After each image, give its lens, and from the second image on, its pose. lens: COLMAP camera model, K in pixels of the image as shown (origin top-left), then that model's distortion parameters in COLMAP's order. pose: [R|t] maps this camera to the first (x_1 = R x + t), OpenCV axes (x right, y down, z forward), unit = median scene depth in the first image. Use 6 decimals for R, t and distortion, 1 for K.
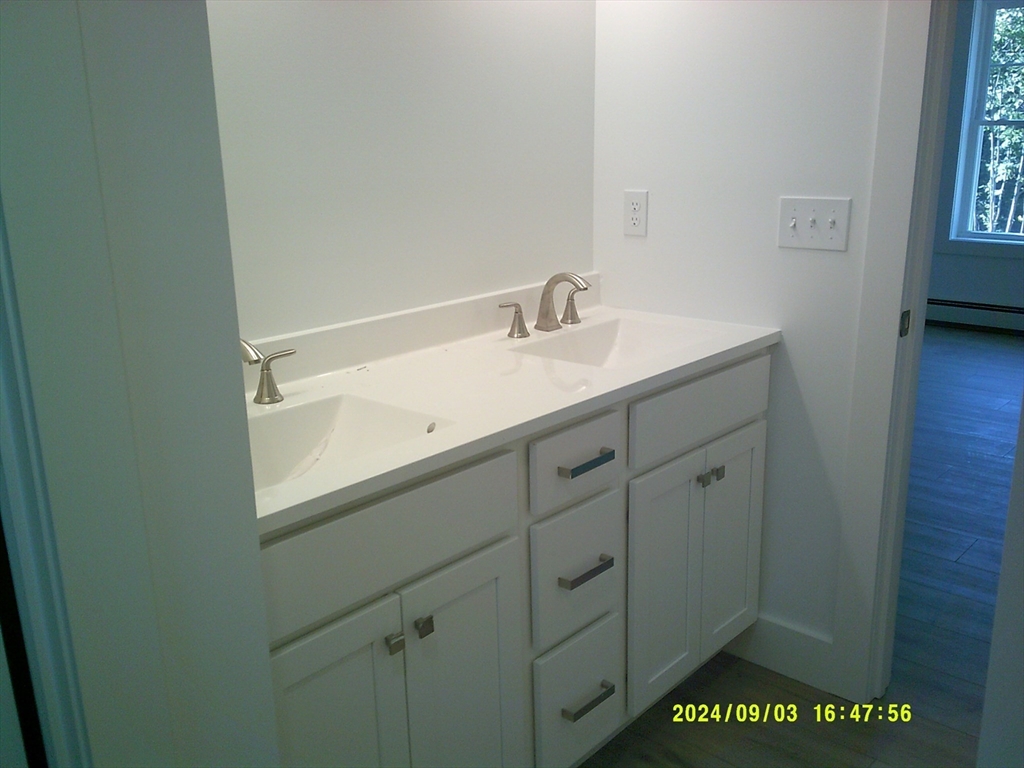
lens RADIAL K [[937.6, 0, 512.0], [0, 937.6, 384.0], [0, 0, 1]] dist [0.000576, -0.002406]
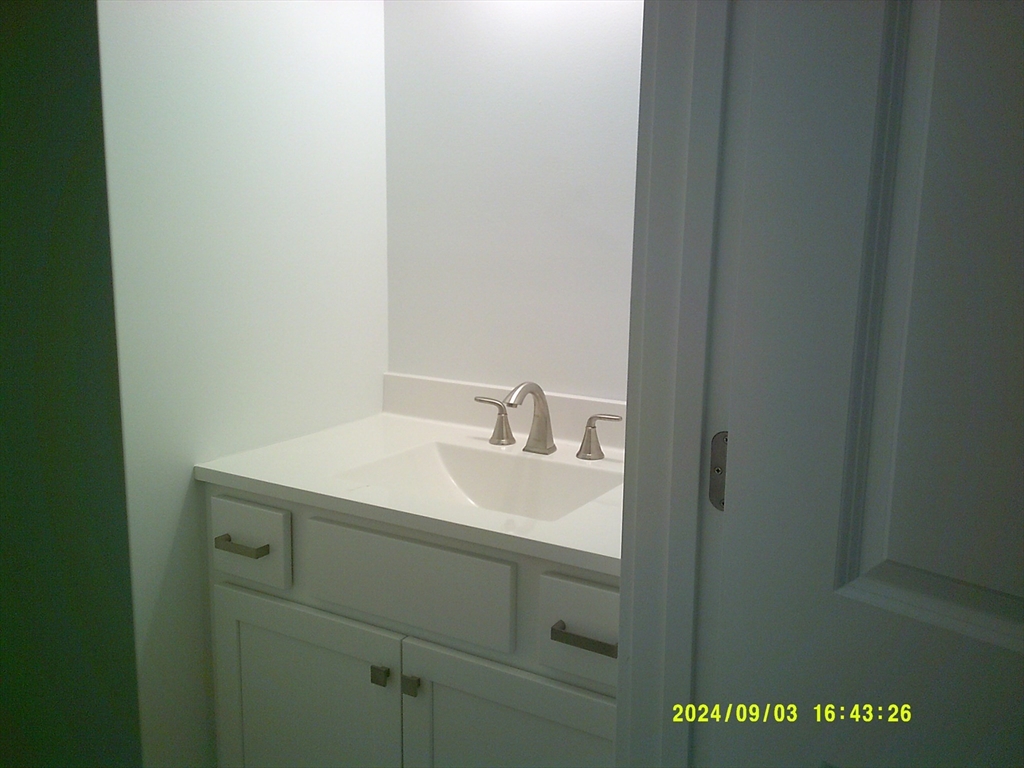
lens RADIAL K [[937.6, 0, 512.0], [0, 937.6, 384.0], [0, 0, 1]] dist [0.000576, -0.002406]
pose [[0.128906, 0.215304, -0.968002, 0.834449], [-0.266488, 0.947760, 0.175315, -0.256665], [0.955179, 0.235361, 0.179548, 0.852060]]
